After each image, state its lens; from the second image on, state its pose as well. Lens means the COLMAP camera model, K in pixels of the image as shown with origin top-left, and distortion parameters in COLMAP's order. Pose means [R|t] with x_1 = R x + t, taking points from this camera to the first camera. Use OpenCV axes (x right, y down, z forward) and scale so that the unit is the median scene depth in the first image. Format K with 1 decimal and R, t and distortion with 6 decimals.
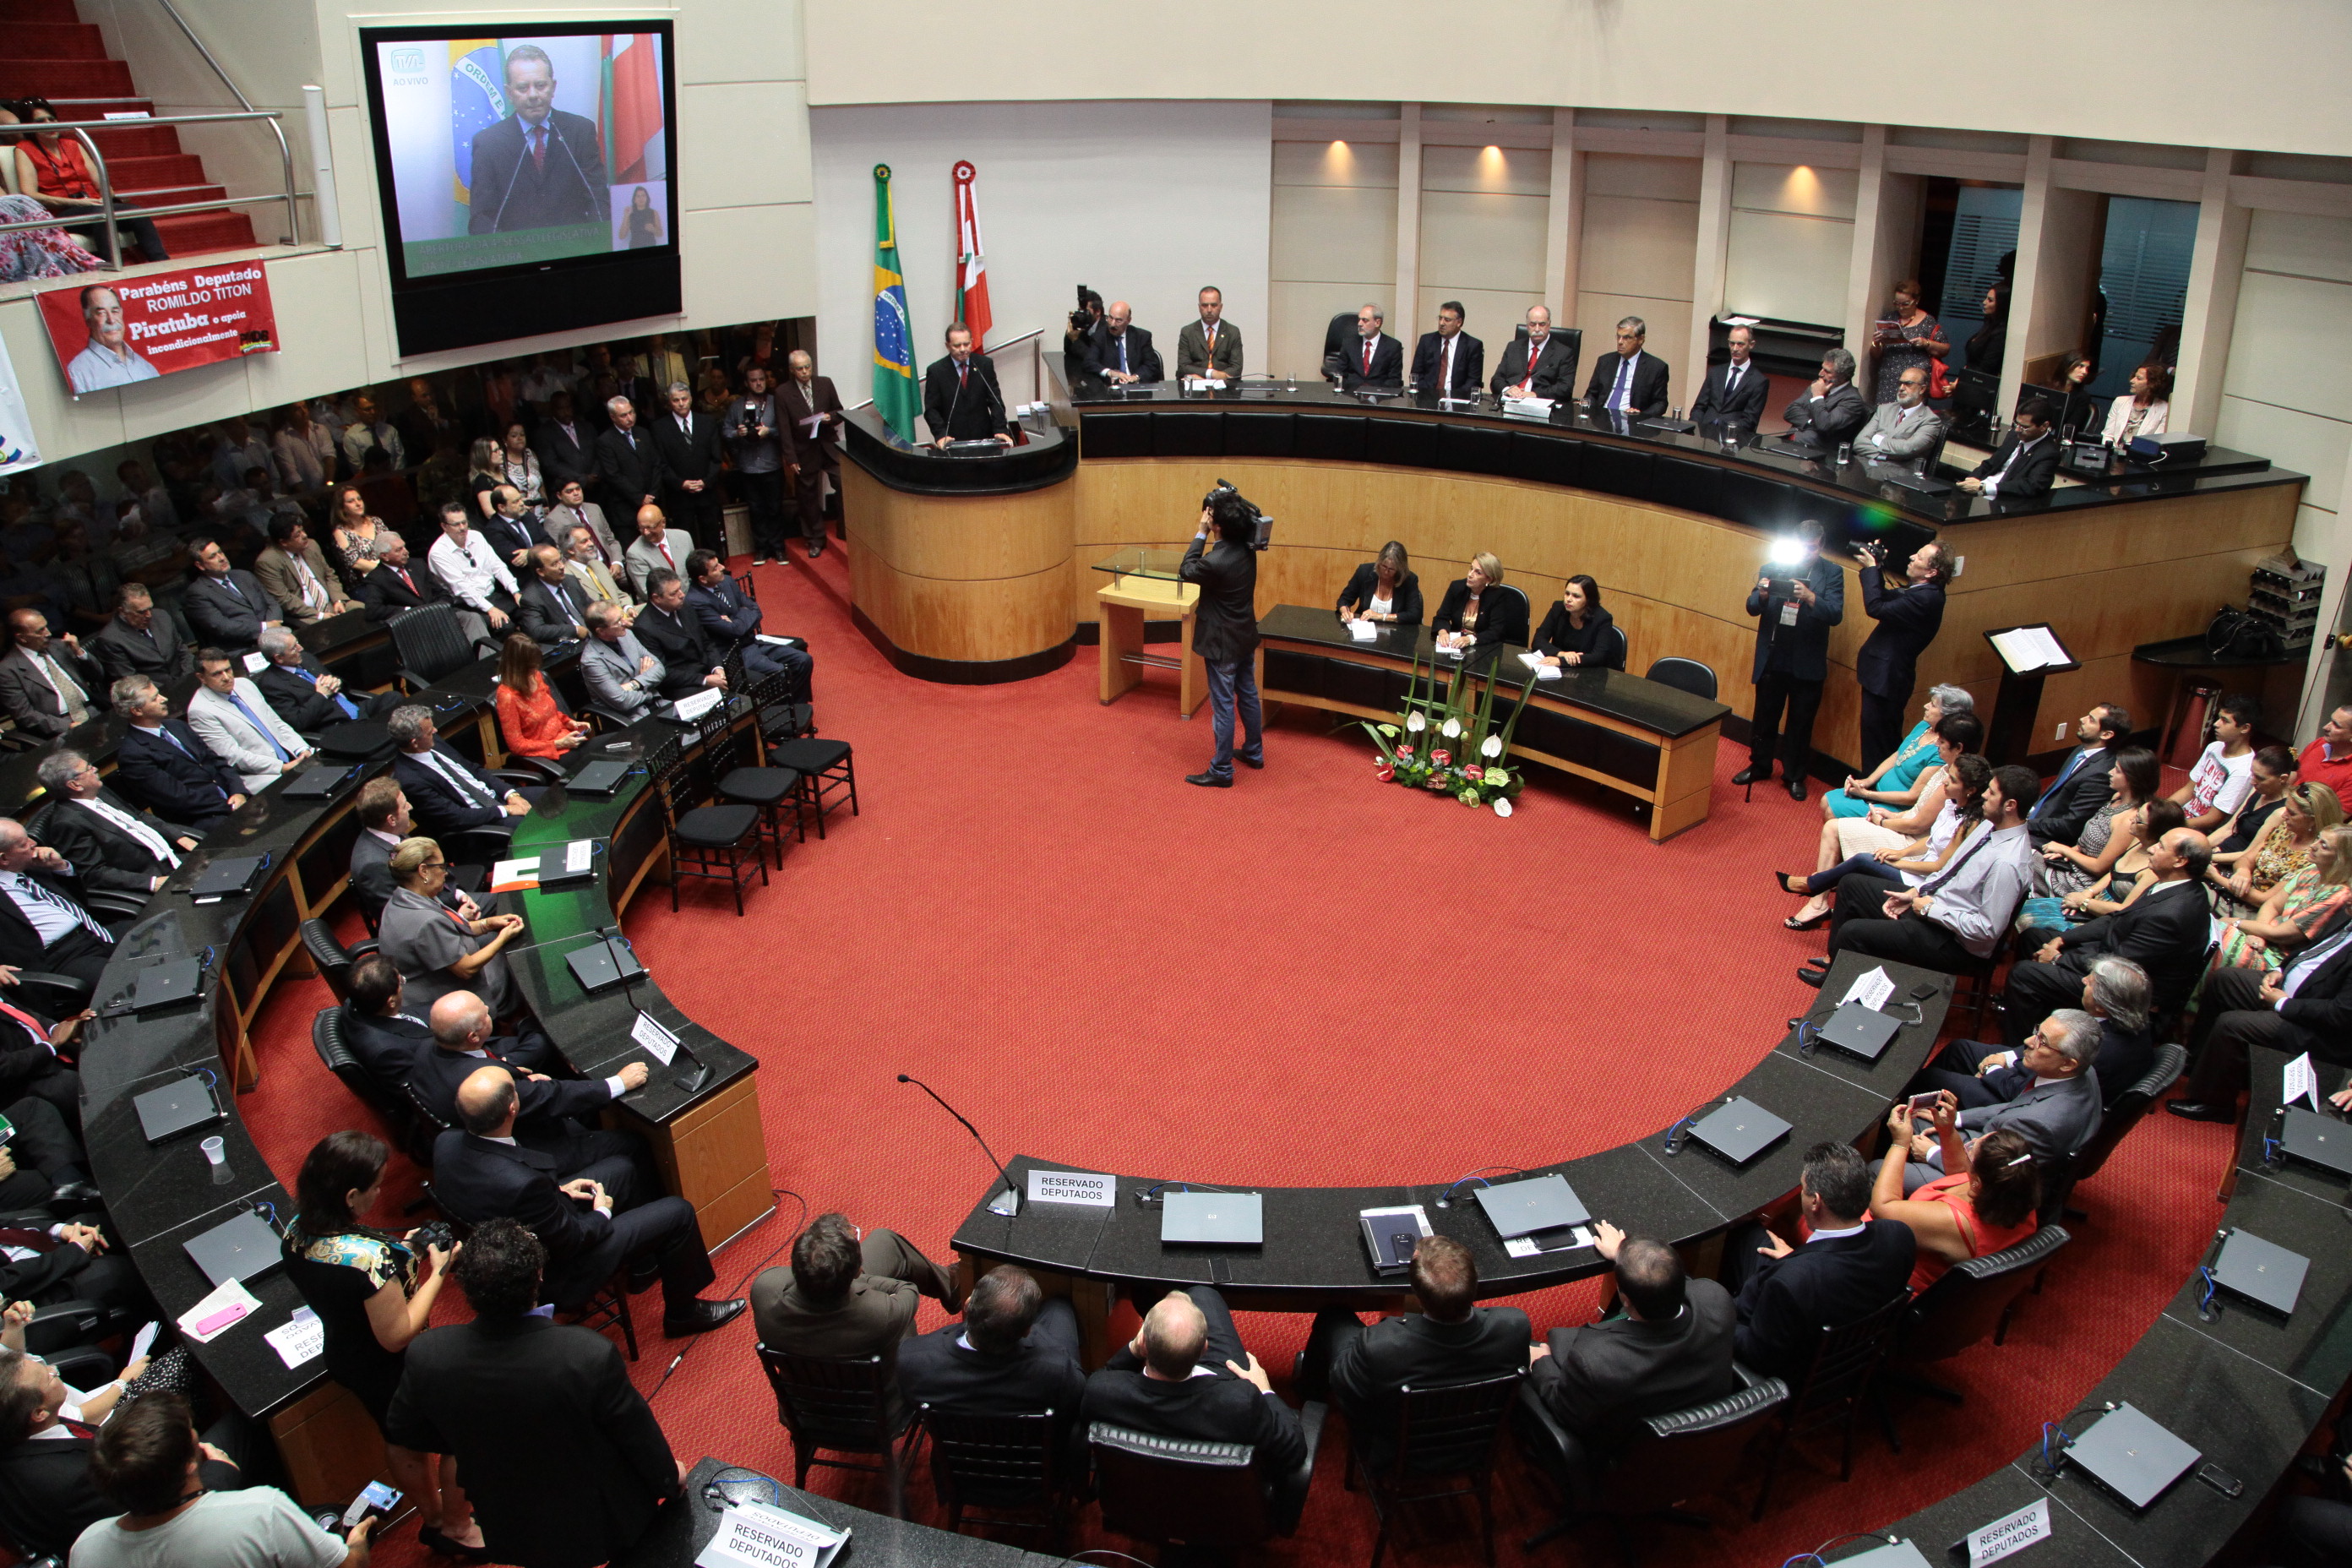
lens RADIAL K [[1593.9, 0, 1184.3], [0, 1593.9, 783.9], [0, 0, 1]] dist [-0.120984, 0.071207]
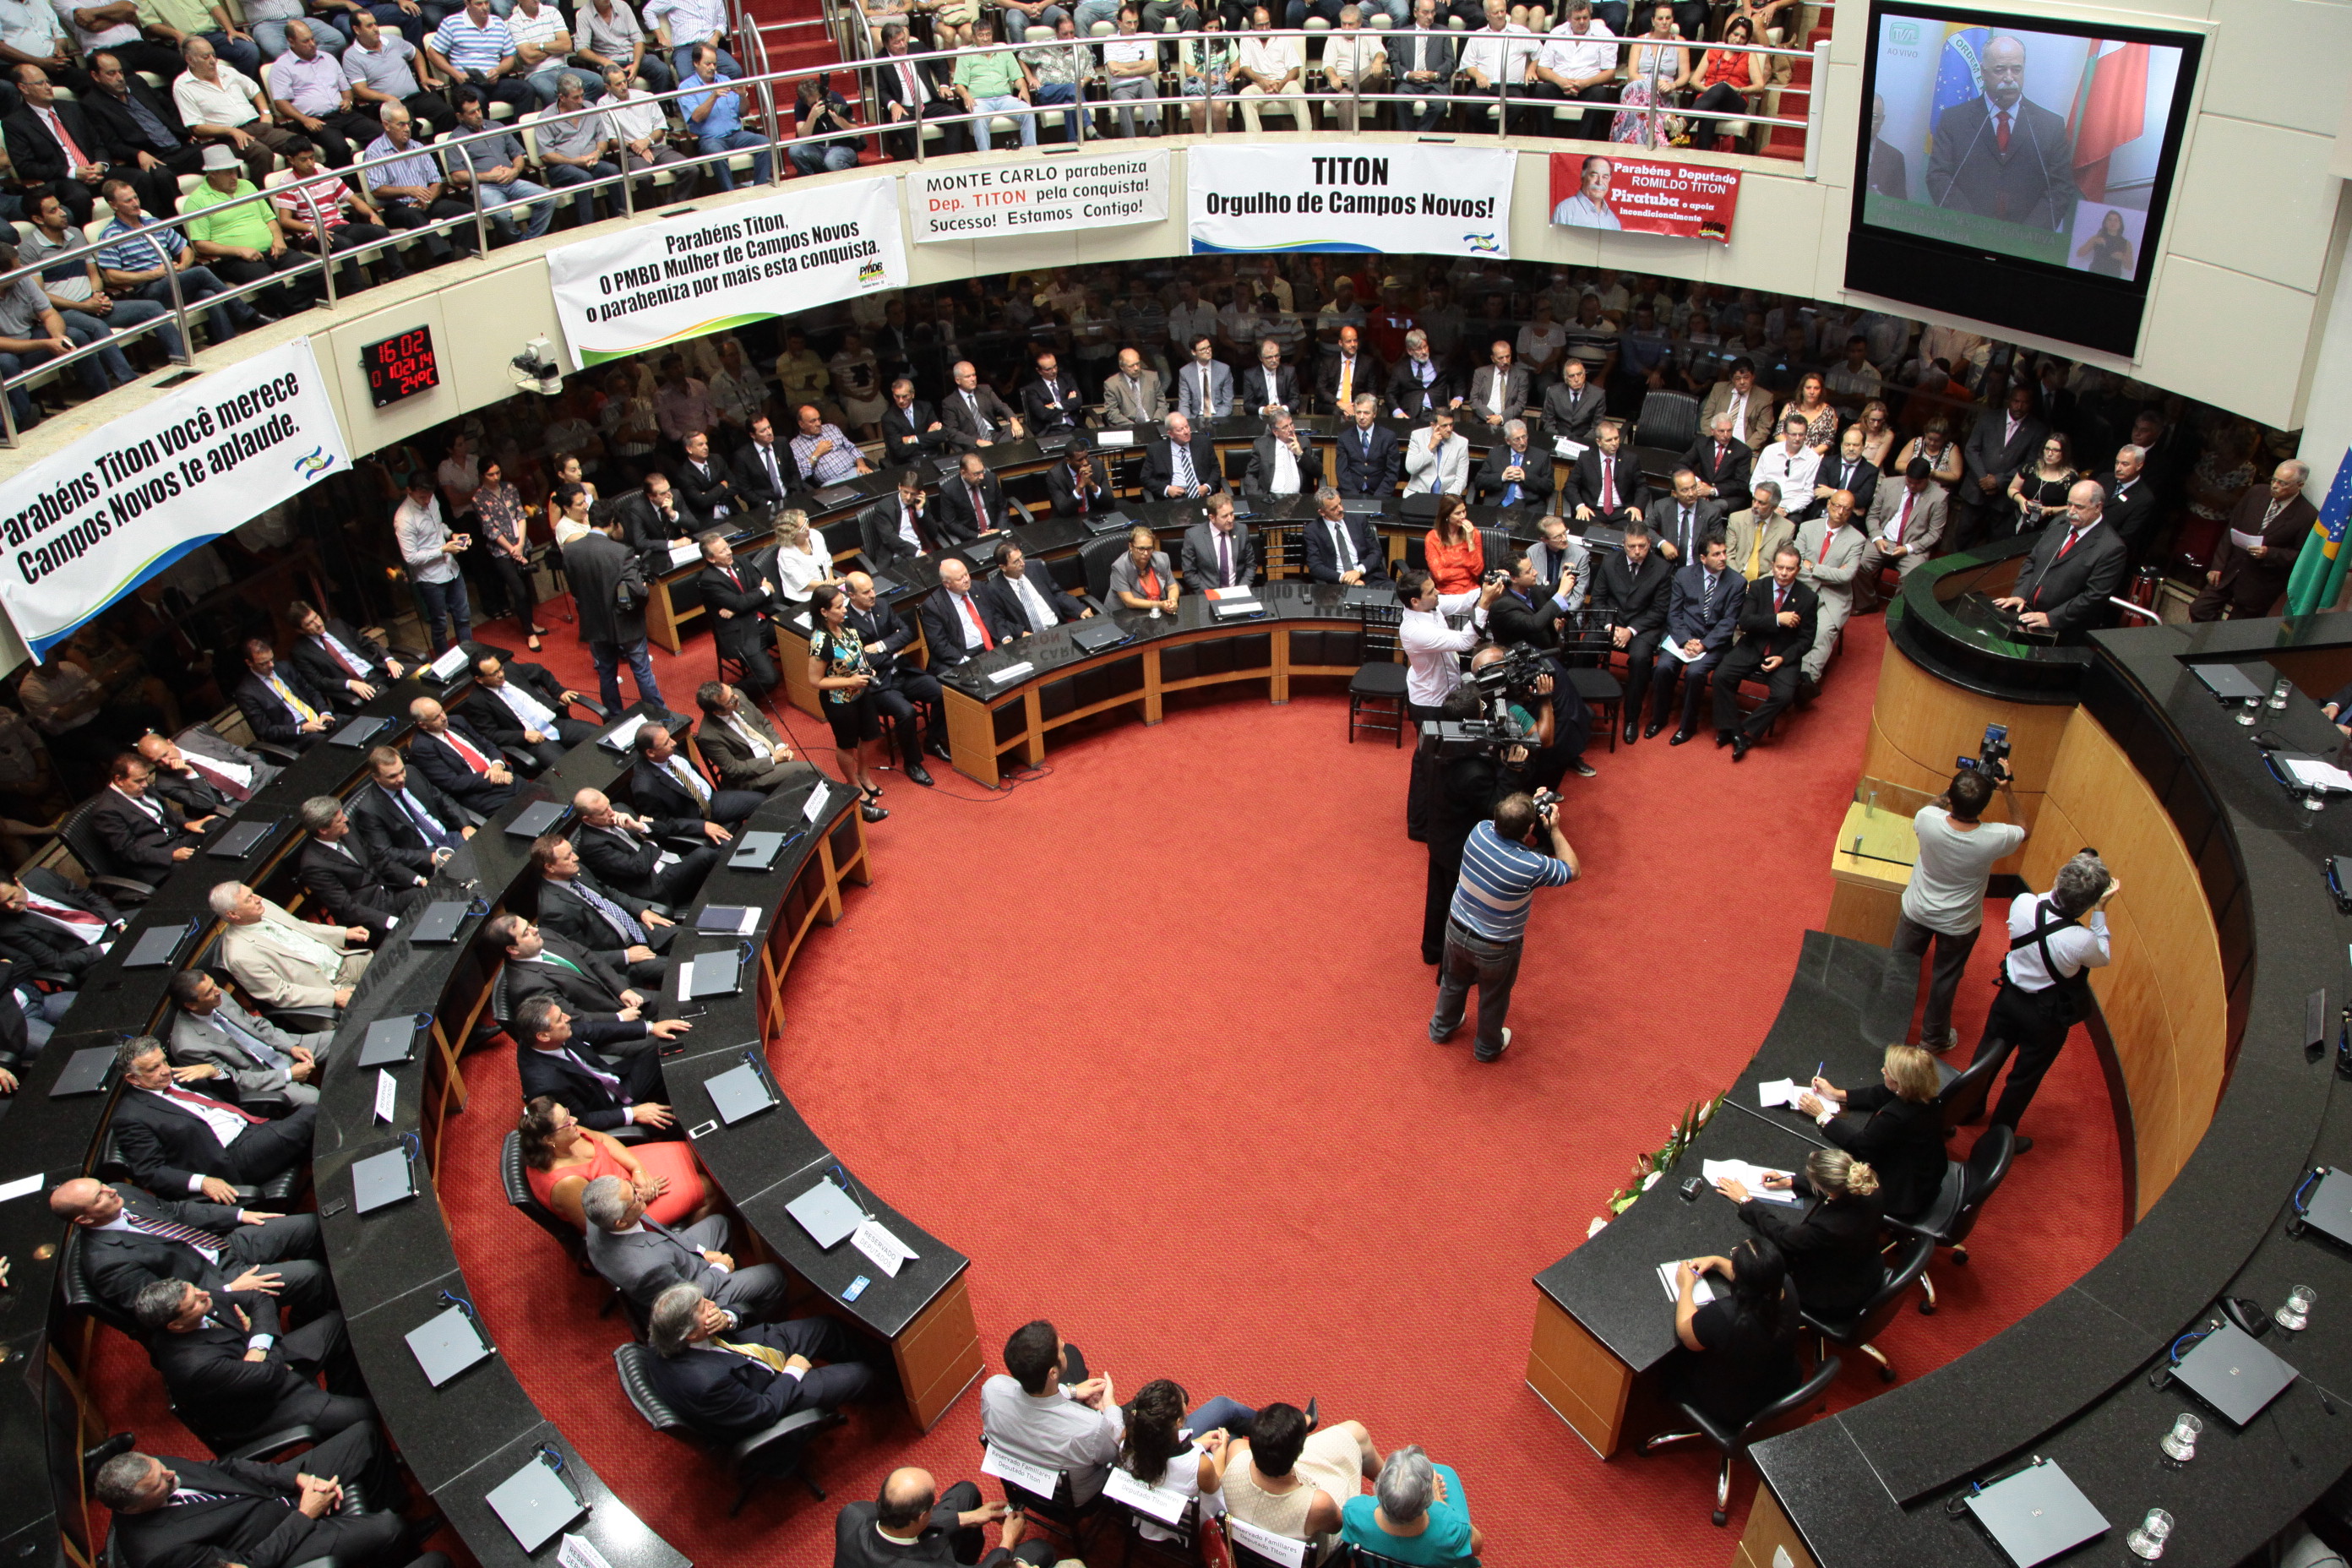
lens RADIAL K [[1593.9, 0, 1190.1], [0, 1593.9, 766.8], [0, 0, 1]] dist [-0.120984, 0.071207]
pose [[-0.100376, 0.560878, -0.821791, 0.649534], [-0.400754, 0.733206, 0.549367, -0.446983], [0.910670, 0.384480, 0.151178, 0.534716]]
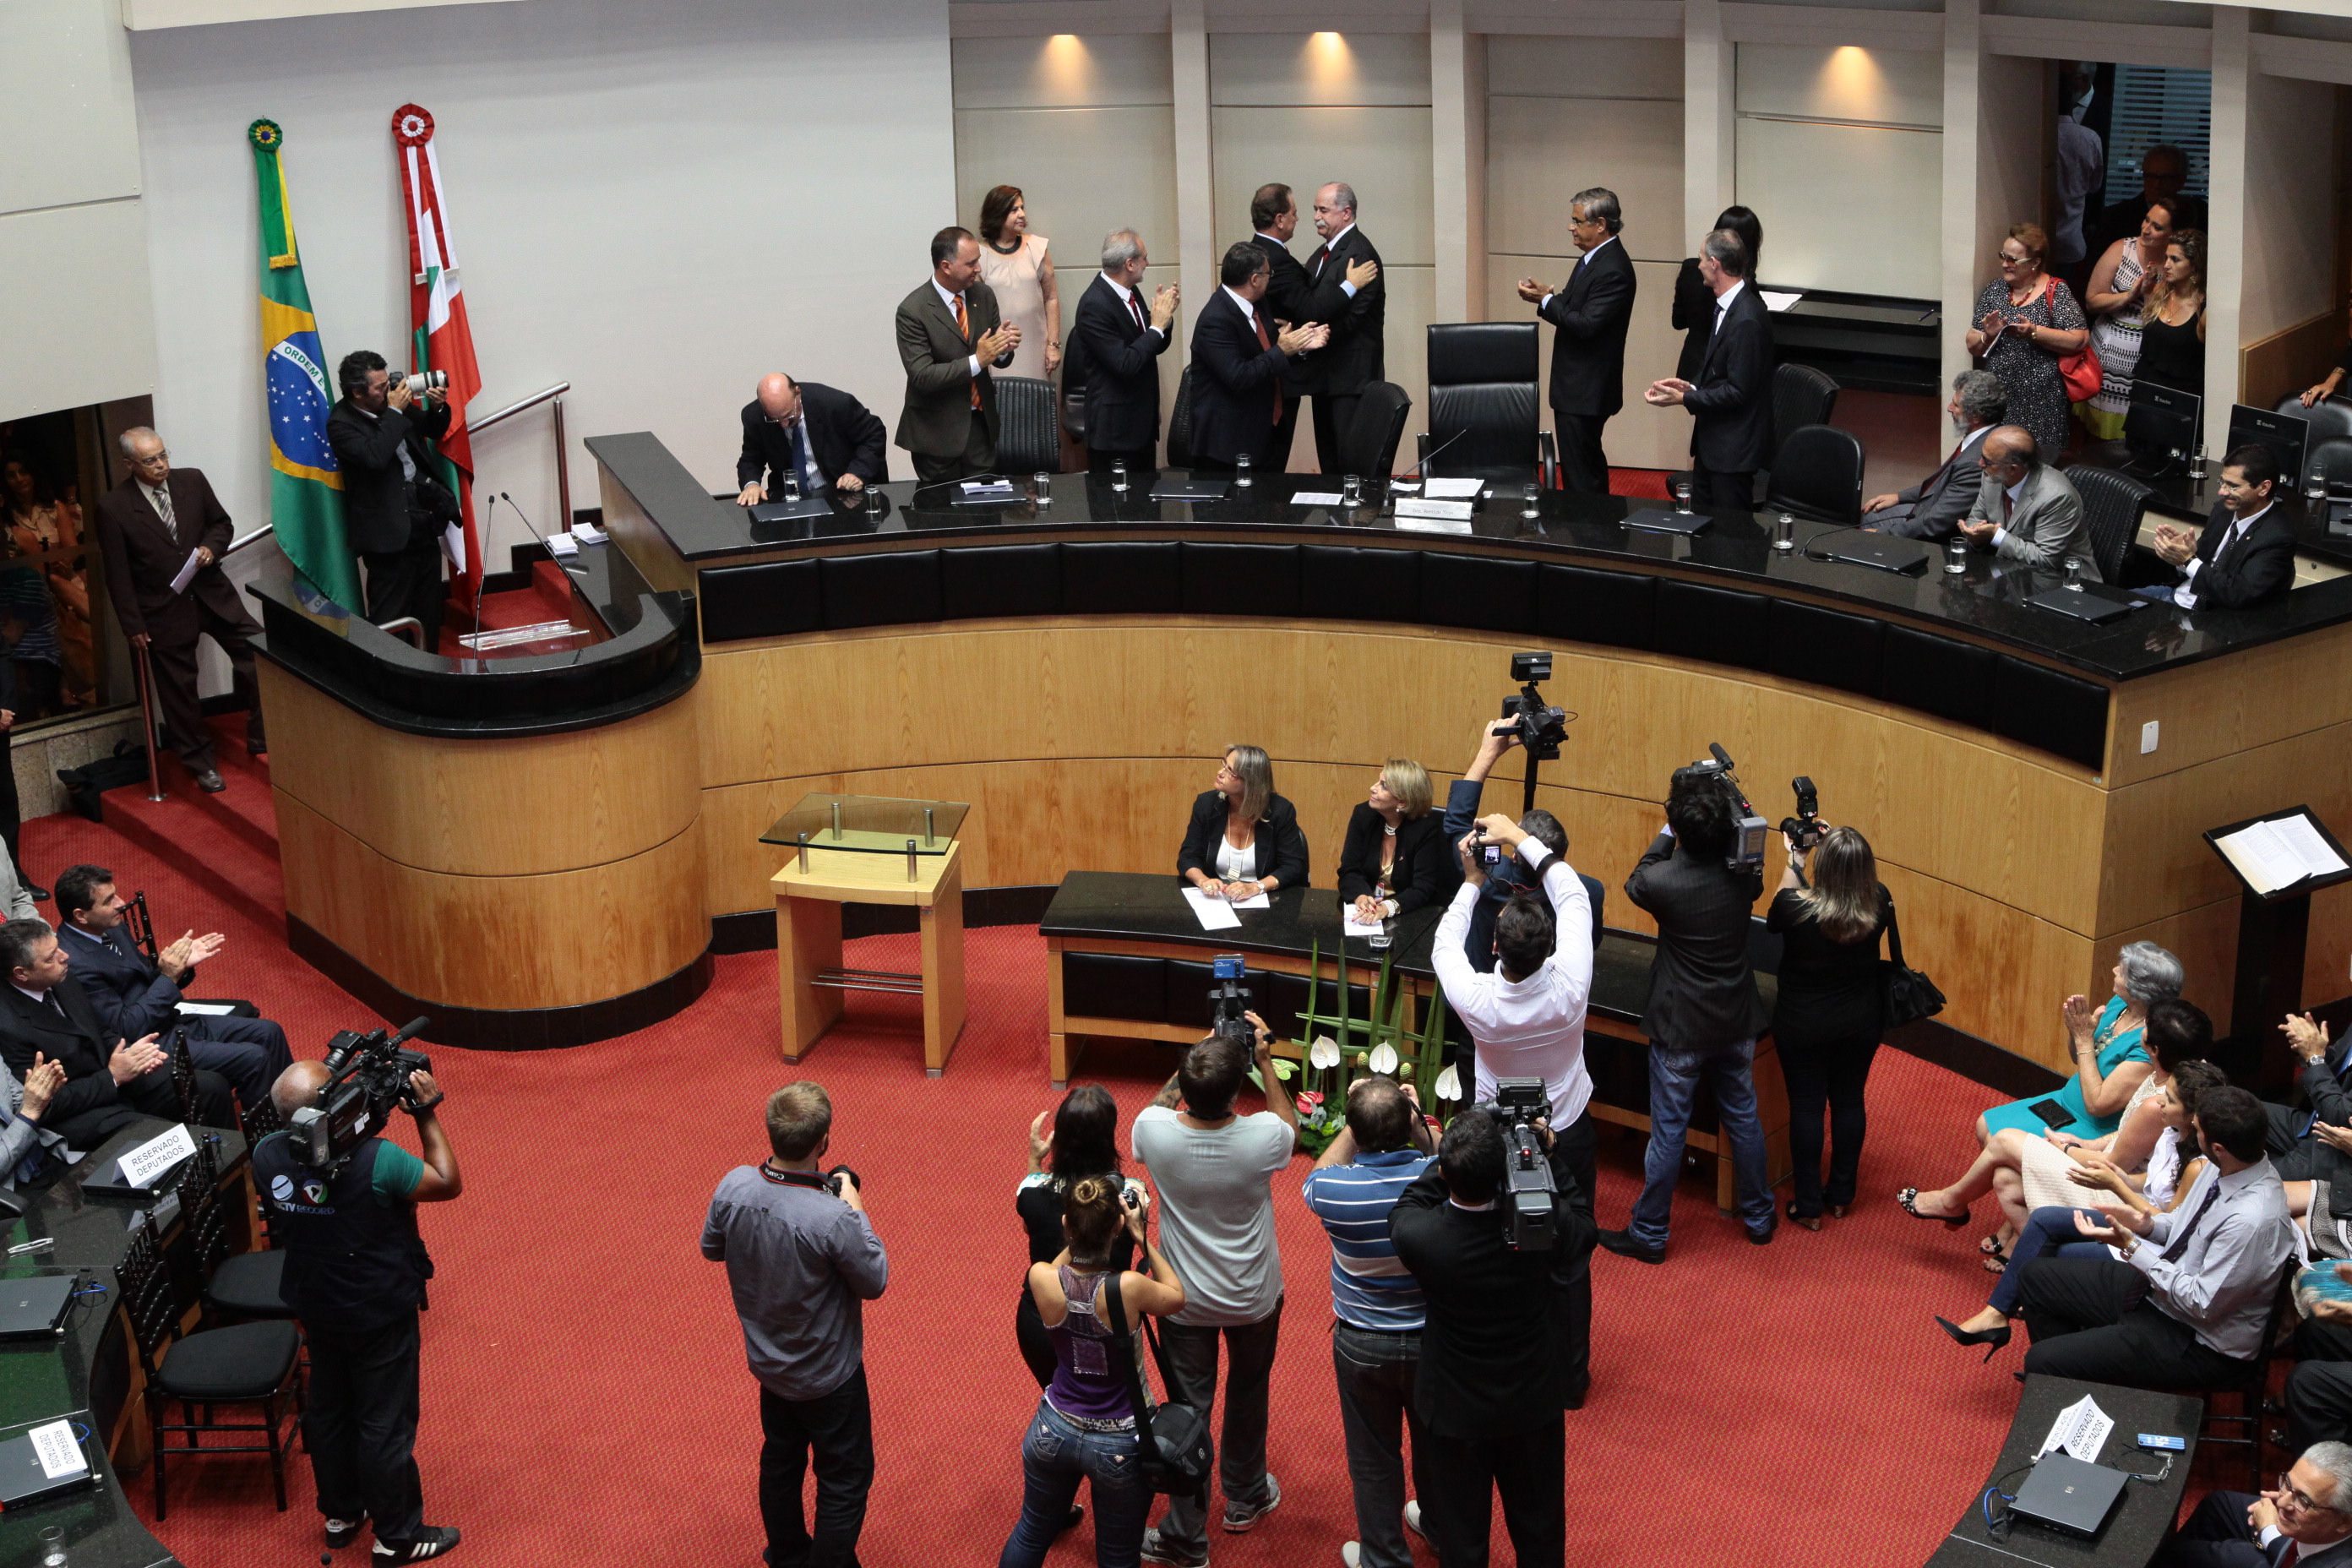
lens RADIAL K [[3420.3, 0, 1165.3], [0, 3420.3, 762.7], [0, 0, 1]] dist [0.179967, 0.000000]
pose [[0.984373, -0.083342, 0.155124, -0.103364], [0.096455, 0.992197, -0.079004, -0.046823], [-0.147329, 0.092732, 0.984731, -0.289998]]
